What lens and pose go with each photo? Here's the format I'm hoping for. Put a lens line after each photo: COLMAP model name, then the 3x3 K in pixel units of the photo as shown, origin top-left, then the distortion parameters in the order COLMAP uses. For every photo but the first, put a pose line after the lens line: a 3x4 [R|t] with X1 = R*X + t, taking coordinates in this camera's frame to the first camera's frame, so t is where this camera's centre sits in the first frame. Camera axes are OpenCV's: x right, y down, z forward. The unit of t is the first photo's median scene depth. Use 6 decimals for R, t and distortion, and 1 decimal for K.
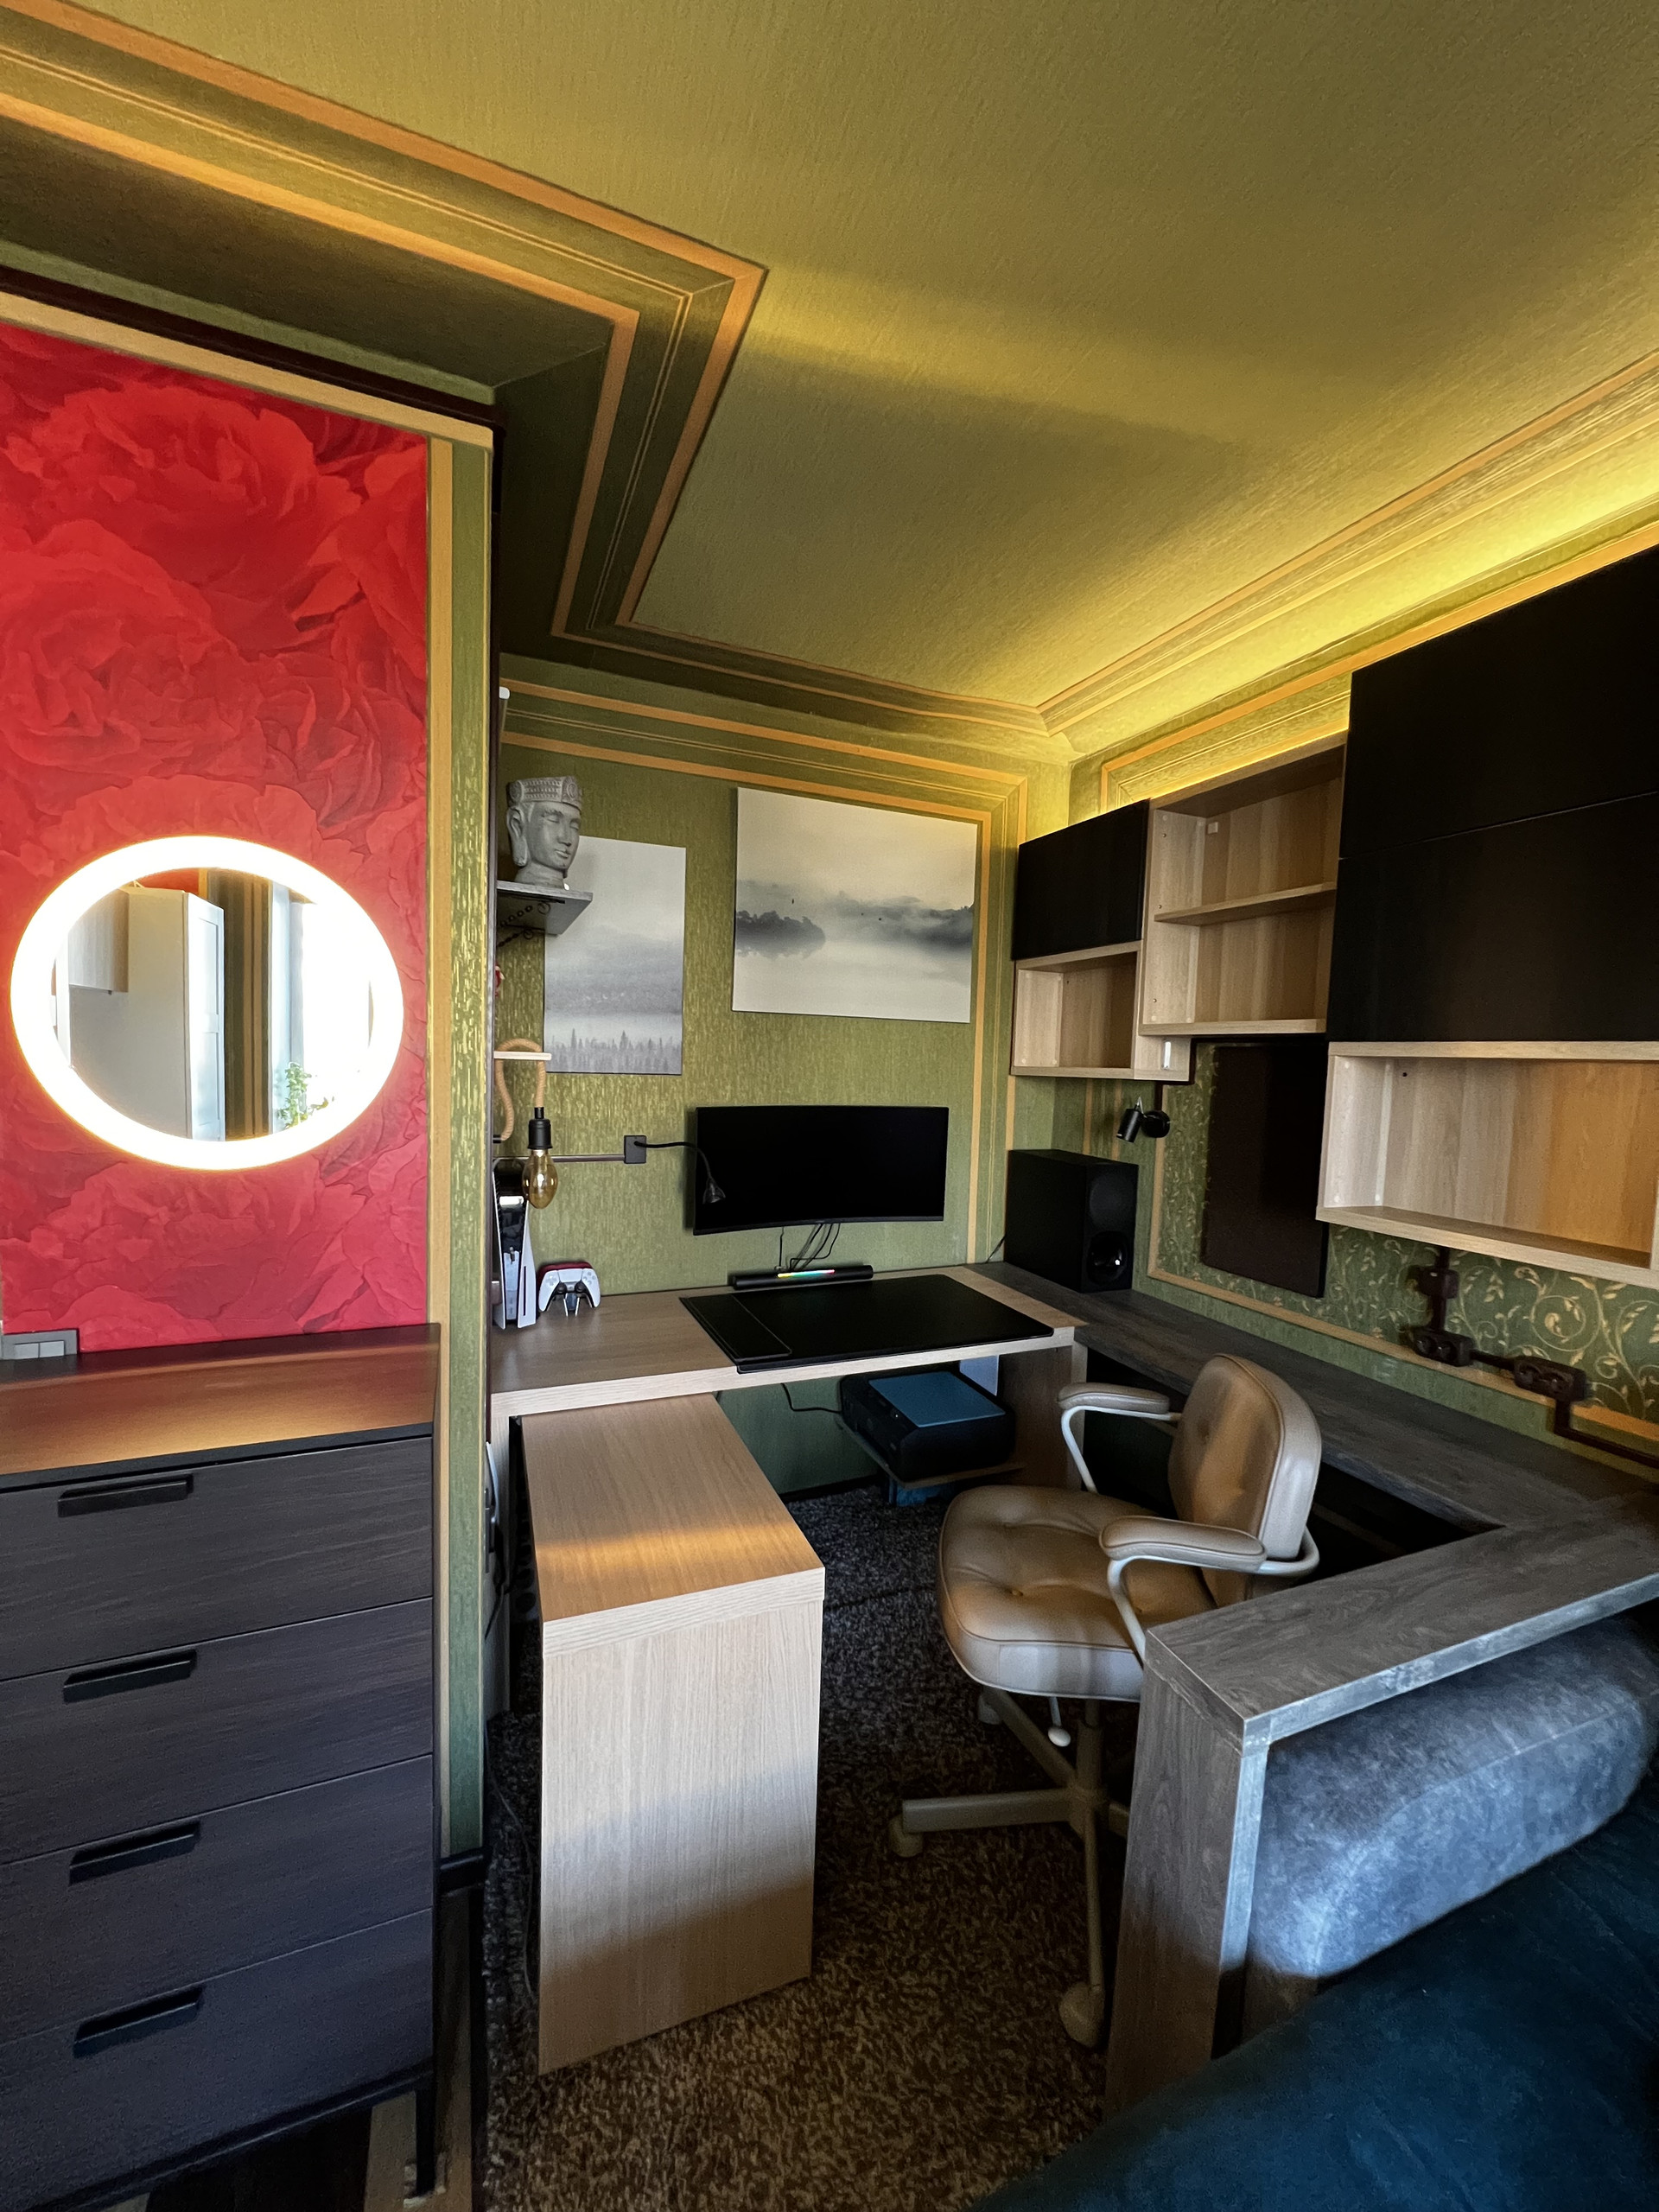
lens RADIAL K [[884.3, 0, 828.1], [0, 884.3, 1106.4], [0, 0, 1]] dist [-0.001641, 0.000179]
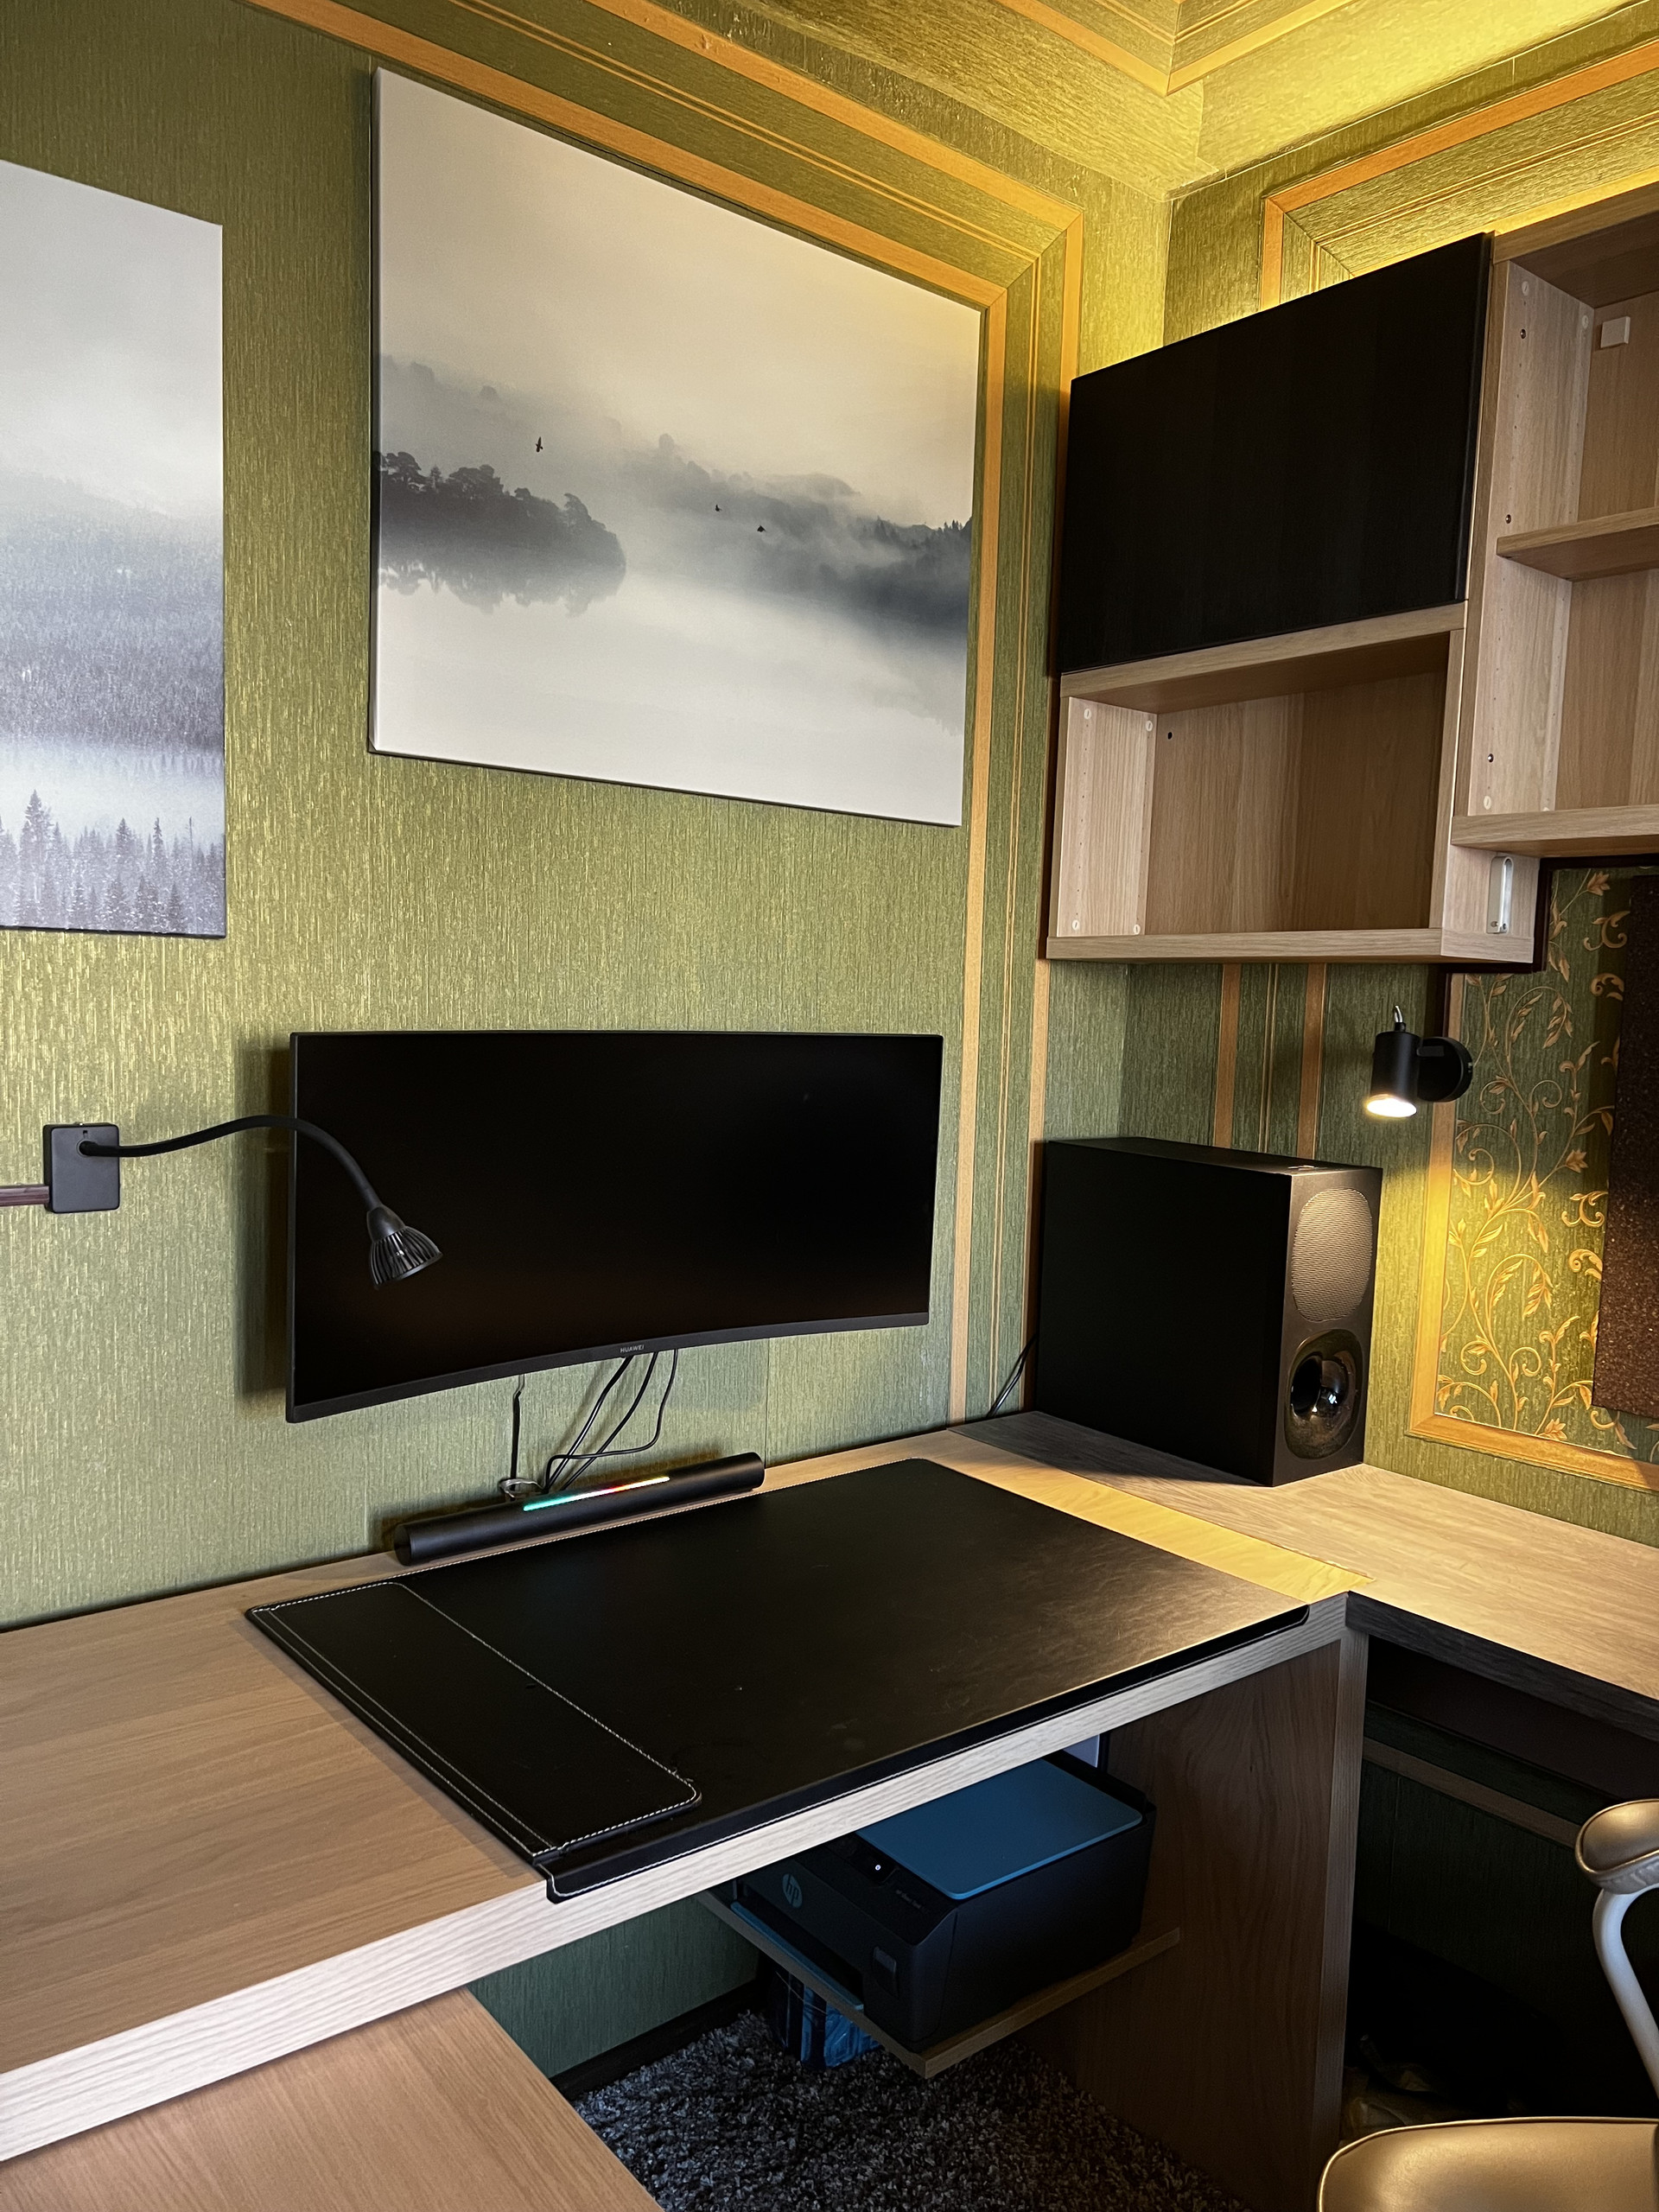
lens RADIAL K [[1655.2, 0, 836.0], [0, 1655.2, 1126.0], [0, 0, 1]] dist [0.063223, -0.070630]
pose [[0.957521, -0.022899, 0.287451, -0.147899], [0.012067, 0.999151, 0.039396, 0.014910], [-0.288110, -0.034254, 0.956985, 0.388037]]
